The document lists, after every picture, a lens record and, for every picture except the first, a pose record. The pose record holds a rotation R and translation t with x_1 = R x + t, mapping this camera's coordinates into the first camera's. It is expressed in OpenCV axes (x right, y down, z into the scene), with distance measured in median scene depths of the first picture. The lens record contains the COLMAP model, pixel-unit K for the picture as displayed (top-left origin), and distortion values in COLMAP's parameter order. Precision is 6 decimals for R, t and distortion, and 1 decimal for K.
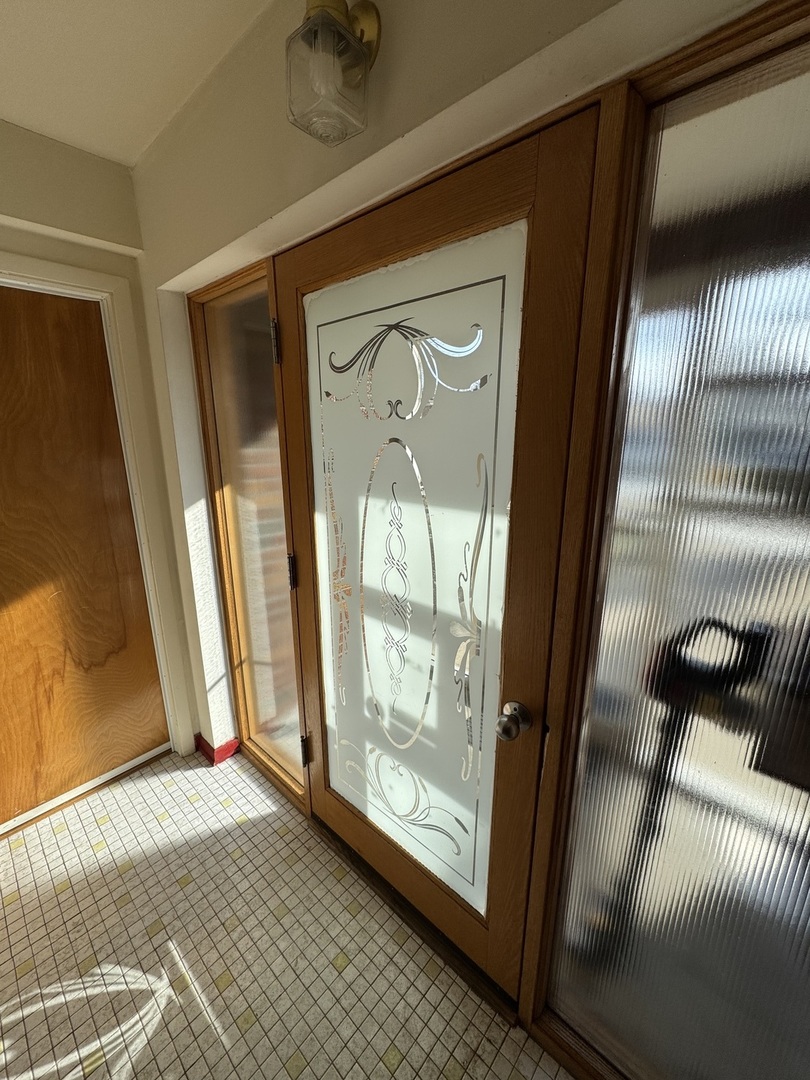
lens RADIAL K [[430.0, 0, 405.0], [0, 430.0, 540.0], [0, 0, 1]] dist [-0.001848, 0.000072]
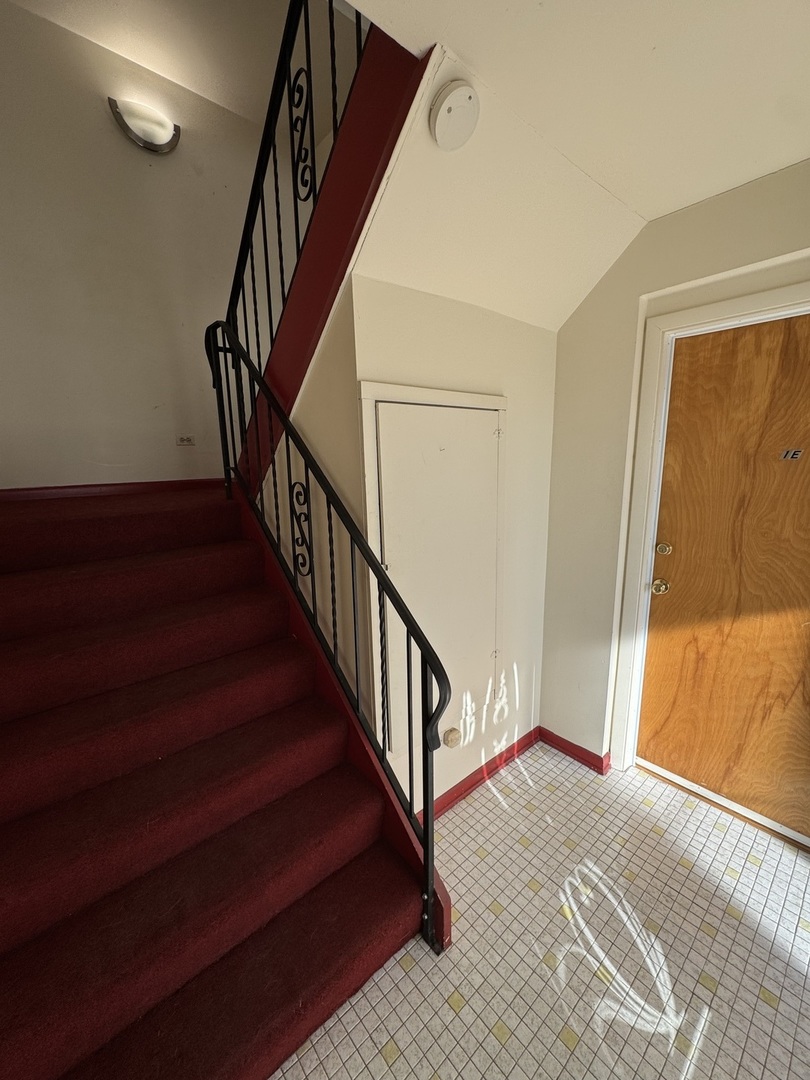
lens RADIAL K [[430.0, 0, 405.0], [0, 430.0, 540.0], [0, 0, 1]] dist [-0.001848, 0.000072]
pose [[-0.118783, 0.197088, -0.973163, 0.177583], [-0.222321, 0.949939, 0.219521, -0.056578], [0.967711, 0.242430, -0.069020, 0.157421]]
